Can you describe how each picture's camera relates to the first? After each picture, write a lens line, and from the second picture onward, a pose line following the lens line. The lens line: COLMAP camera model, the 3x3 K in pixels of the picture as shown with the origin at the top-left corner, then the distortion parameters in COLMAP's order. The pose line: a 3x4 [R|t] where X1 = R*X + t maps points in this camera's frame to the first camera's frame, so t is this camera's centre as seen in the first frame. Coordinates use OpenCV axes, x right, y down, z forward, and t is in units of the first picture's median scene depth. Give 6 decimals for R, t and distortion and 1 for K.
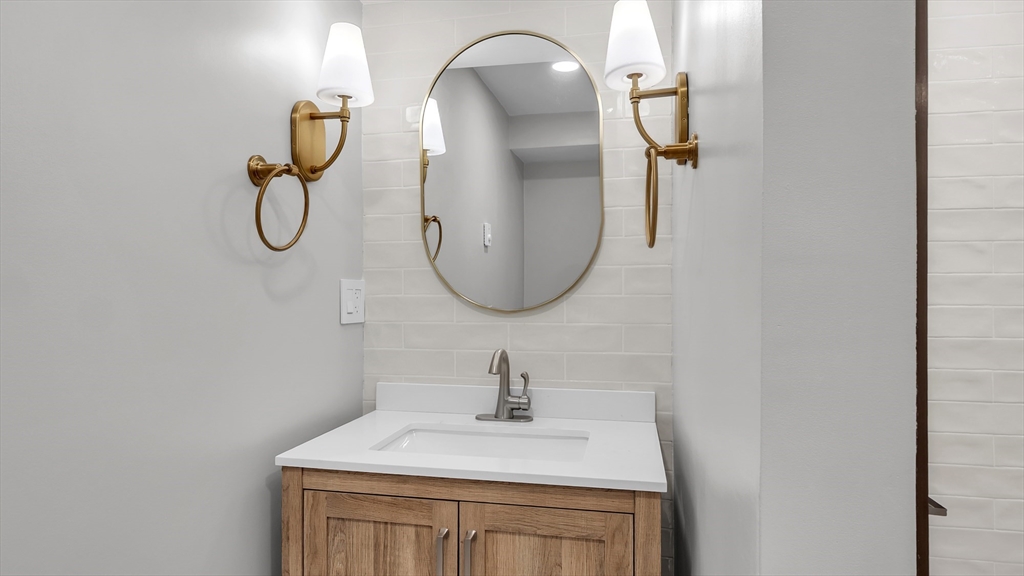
lens RADIAL K [[562.4, 0, 513.7], [0, 562.4, 297.8], [0, 0, 1]] dist [-0.004430, -0.006265]
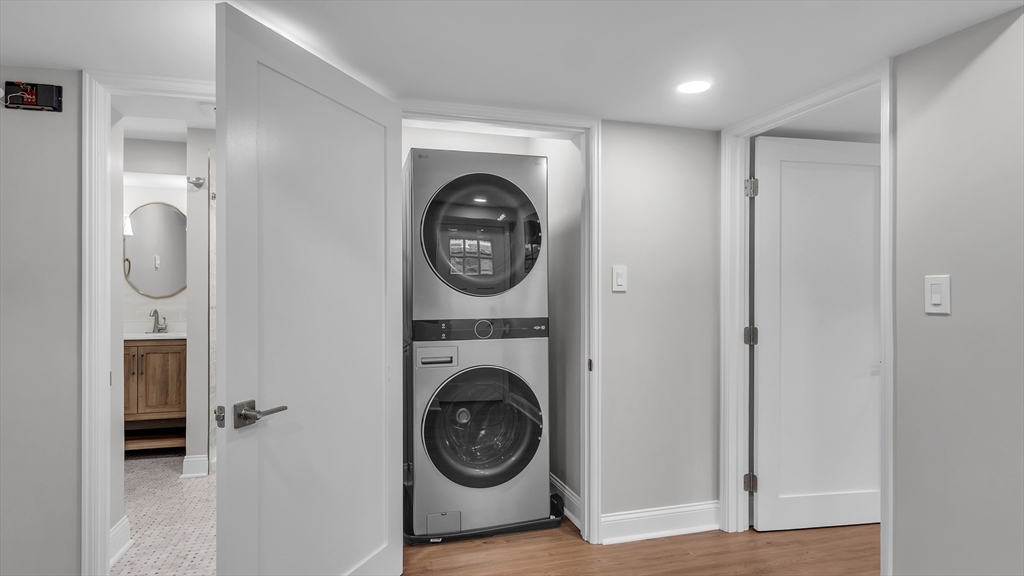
lens RADIAL K [[553.5, 0, 507.9], [0, 553.5, 298.7], [0, 0, 1]] dist [-0.000057, -0.001719]
pose [[0.889307, 0.002069, 0.457305, 0.373327], [-0.001646, 0.999998, -0.001323, 0.041787], [-0.457307, 0.000424, 0.889309, -3.115803]]
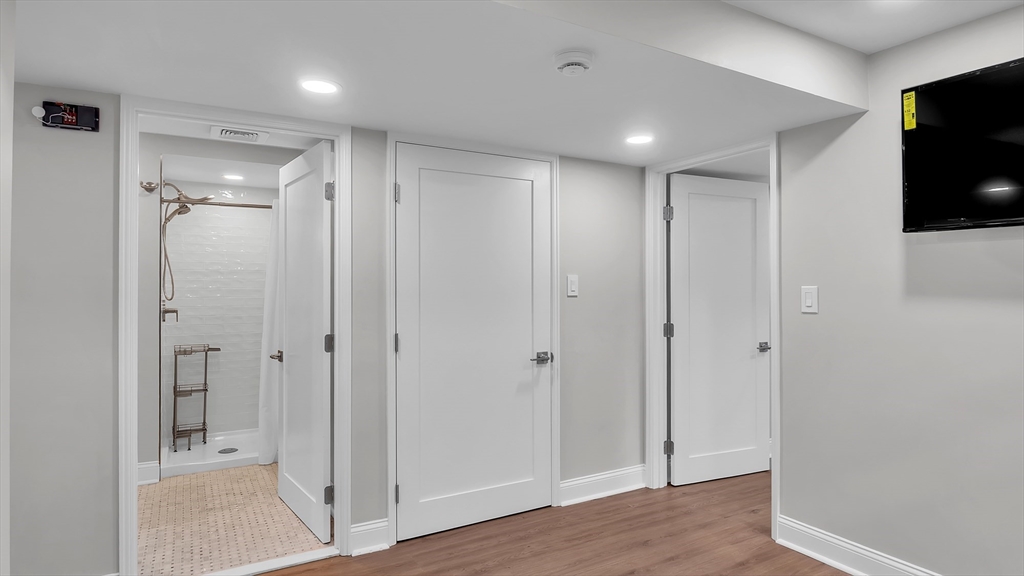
lens RADIAL K [[554.0, 0, 507.5], [0, 554.0, 285.9], [0, 0, 1]] dist [-0.008613, -0.001000]
pose [[0.760286, 0.008543, 0.649532, -0.217315], [0.003989, 0.999833, -0.017820, 0.005746], [-0.649576, 0.016140, 0.760125, -3.194759]]
